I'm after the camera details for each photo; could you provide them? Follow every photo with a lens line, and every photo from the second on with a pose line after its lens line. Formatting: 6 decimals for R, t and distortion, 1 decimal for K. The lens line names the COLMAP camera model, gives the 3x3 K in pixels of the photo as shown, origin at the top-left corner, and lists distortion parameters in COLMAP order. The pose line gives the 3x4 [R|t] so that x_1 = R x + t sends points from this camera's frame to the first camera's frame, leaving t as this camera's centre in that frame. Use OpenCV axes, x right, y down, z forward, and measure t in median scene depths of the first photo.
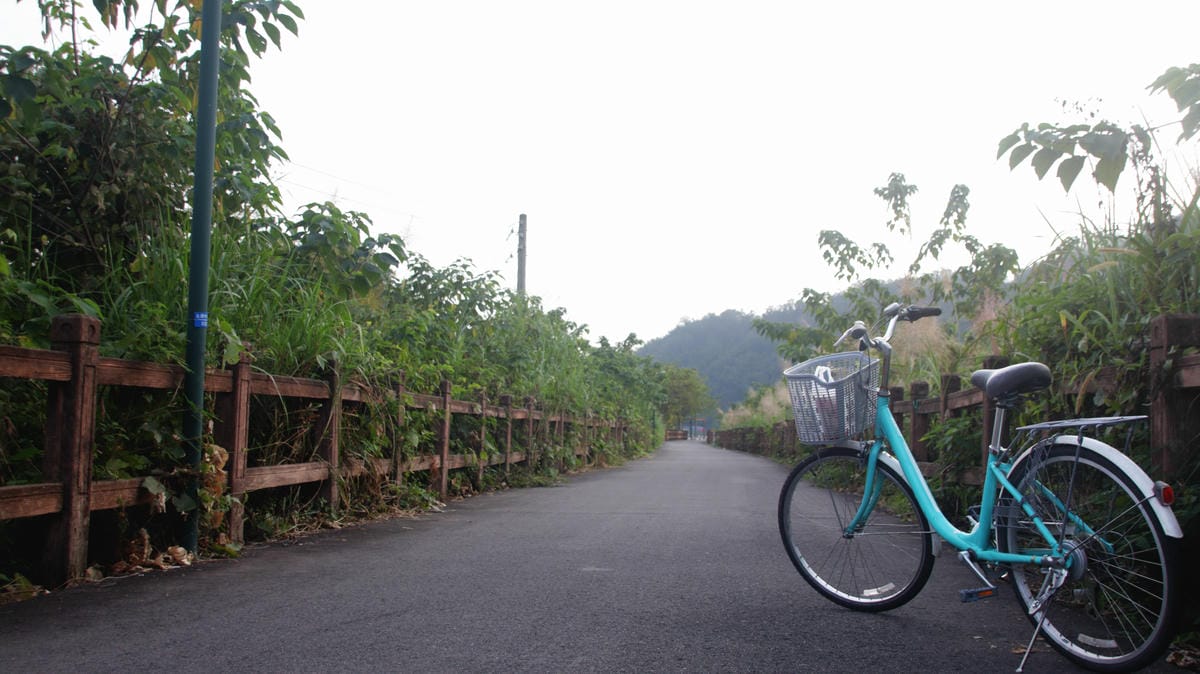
lens RADIAL K [[1130.2, 0, 600.0], [0, 1130.2, 337.0], [0, 0, 1]] dist [0.002126, 0.000623]
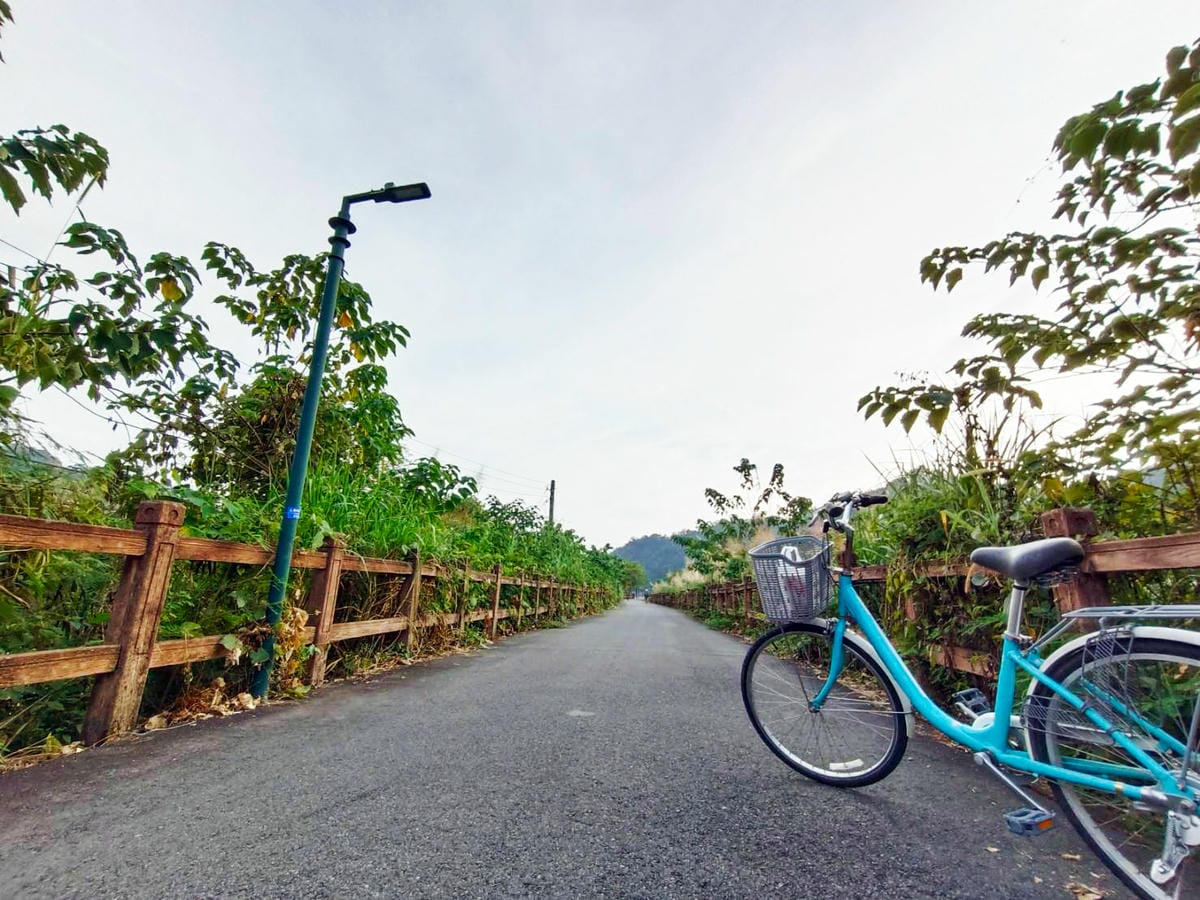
lens RADIAL K [[533.9, 0, 600.0], [0, 533.9, 450.0], [0, 0, 1]] dist [0.000071, -0.000006]
pose [[0.999831, 0.013615, 0.012353, 0.003701], [-0.011200, 0.983971, -0.177978, 0.011057], [-0.014578, 0.177810, 0.983957, 0.190587]]
